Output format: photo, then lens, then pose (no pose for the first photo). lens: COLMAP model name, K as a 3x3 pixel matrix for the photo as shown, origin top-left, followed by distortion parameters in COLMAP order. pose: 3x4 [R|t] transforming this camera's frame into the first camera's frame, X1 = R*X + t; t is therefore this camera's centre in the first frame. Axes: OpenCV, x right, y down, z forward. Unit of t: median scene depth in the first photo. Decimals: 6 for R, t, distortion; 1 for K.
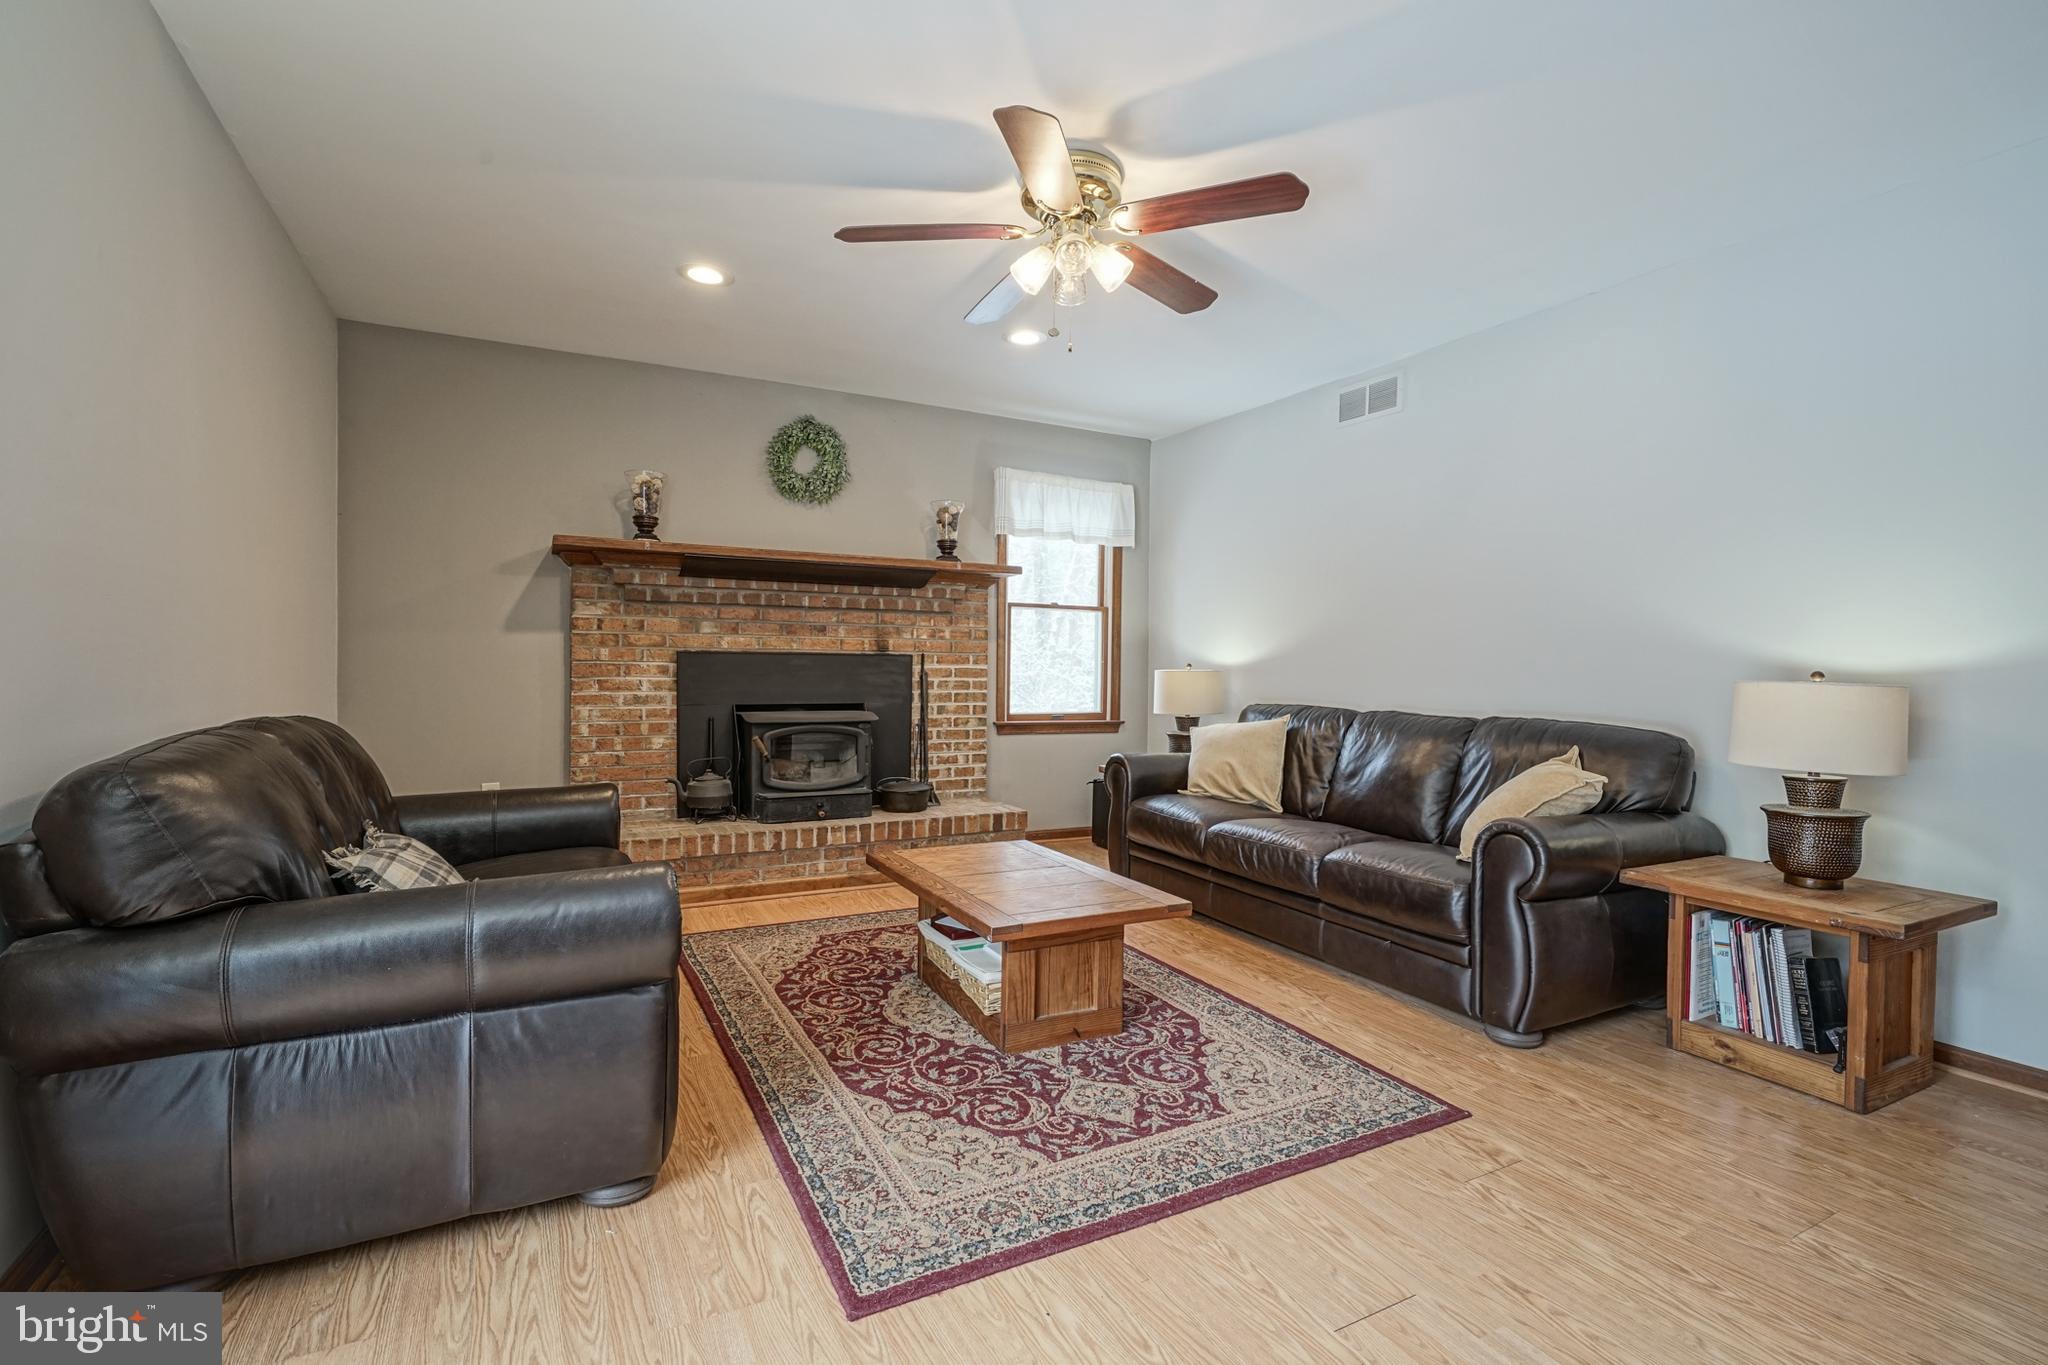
lens RADIAL K [[924.7, 0, 1020.9], [0, 924.7, 677.1], [0, 0, 1]] dist [-0.004055, 0.001285]
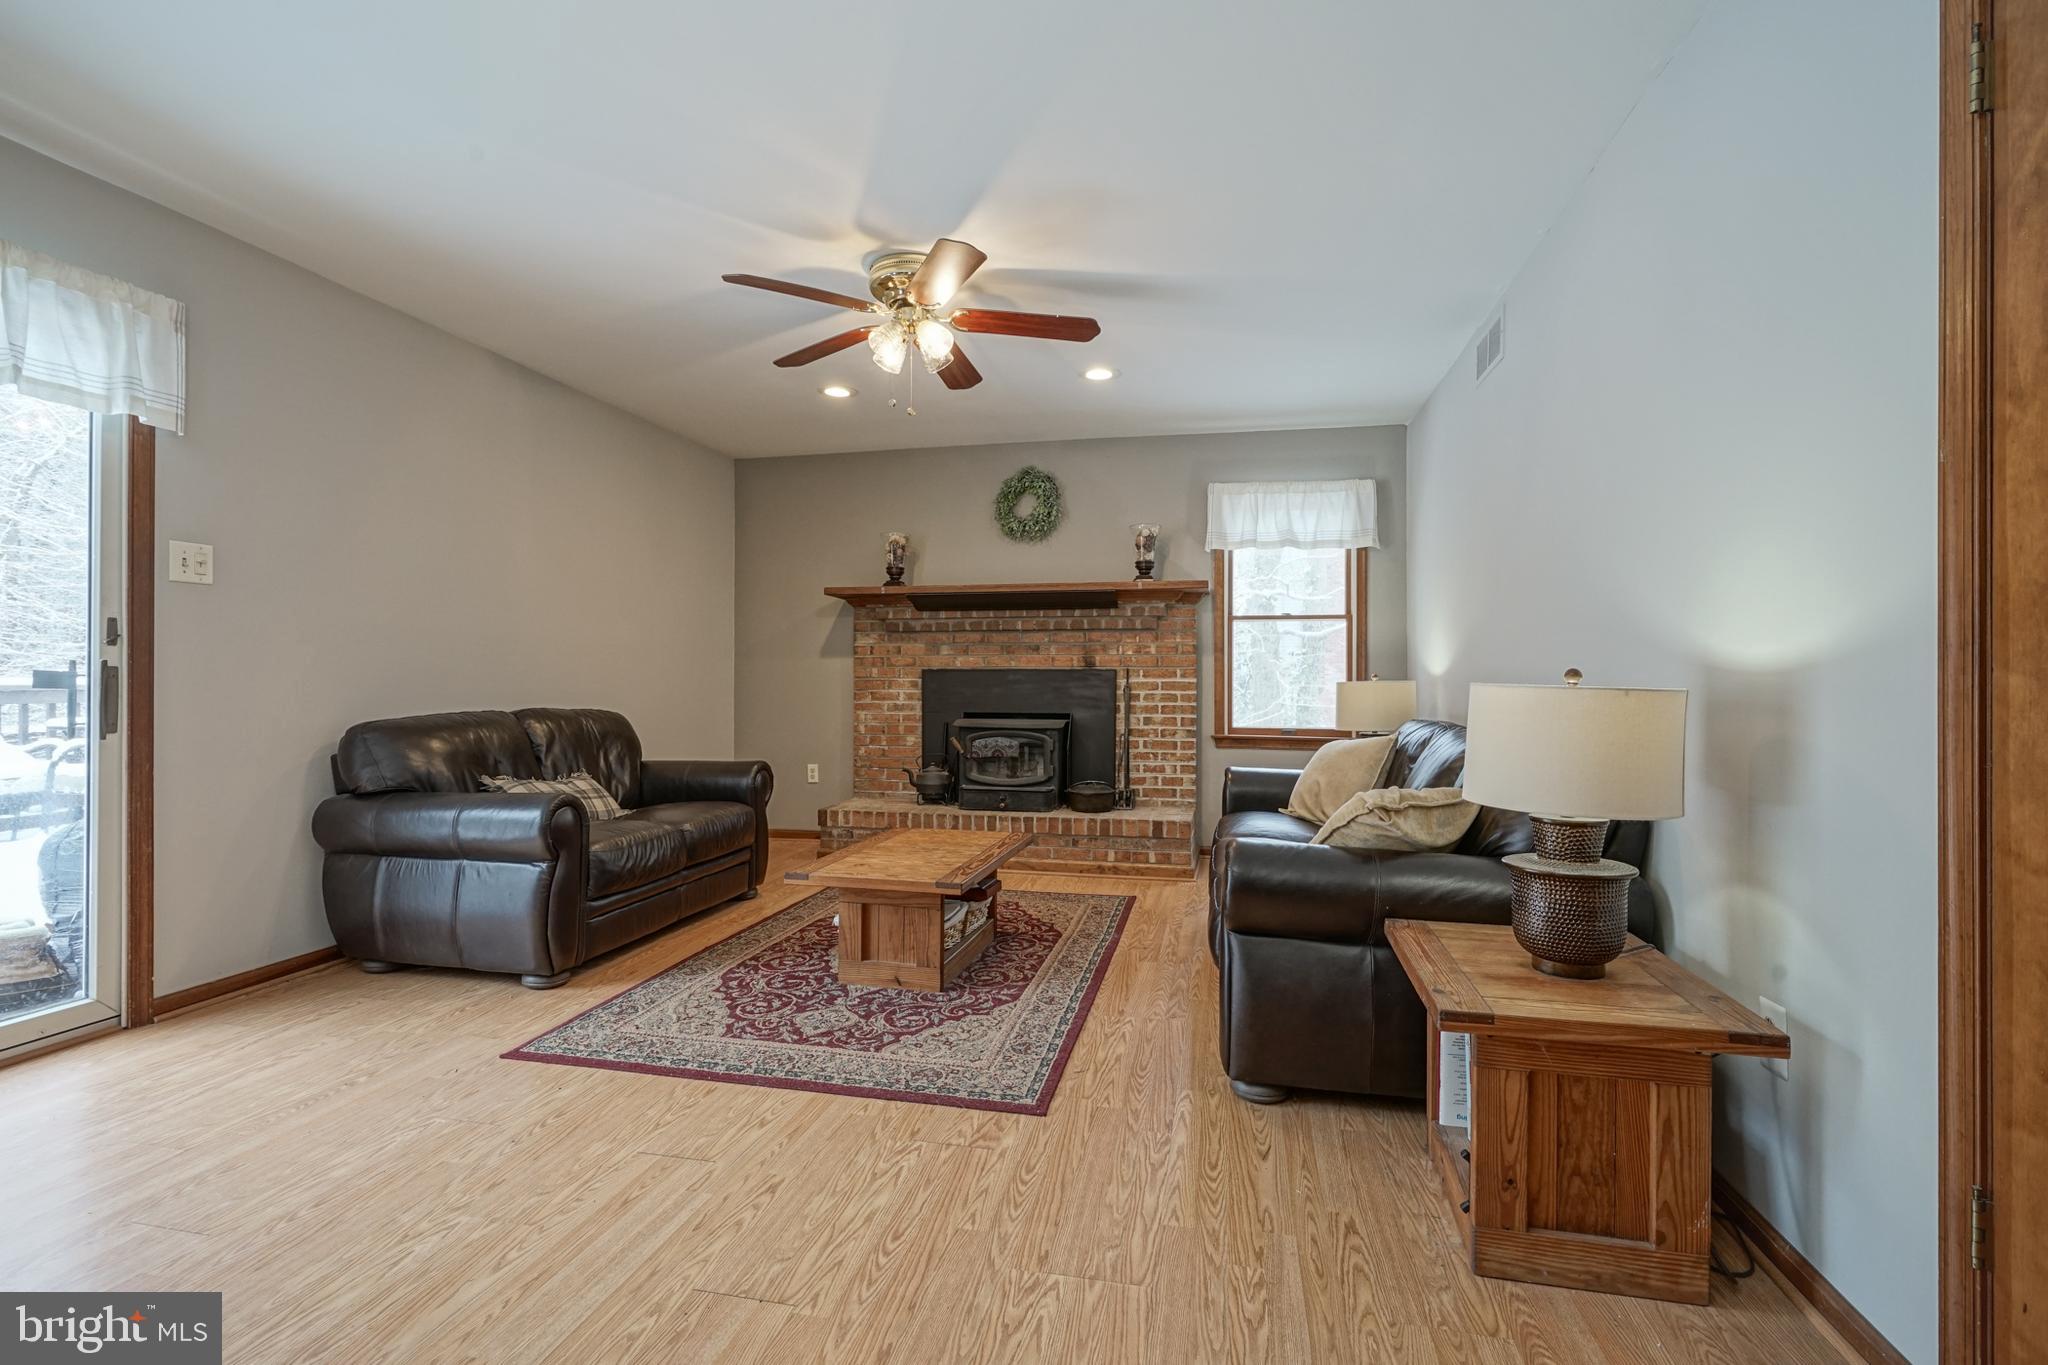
lens RADIAL K [[945.9, 0, 1034.2], [0, 945.9, 679.4], [0, 0, 1]] dist [-0.004821, 0.001565]
pose [[0.762208, -0.009852, -0.647257, 0.583961], [-0.003328, 0.999811, -0.019136, 0.010083], [0.647324, 0.016740, 0.762031, 0.102224]]
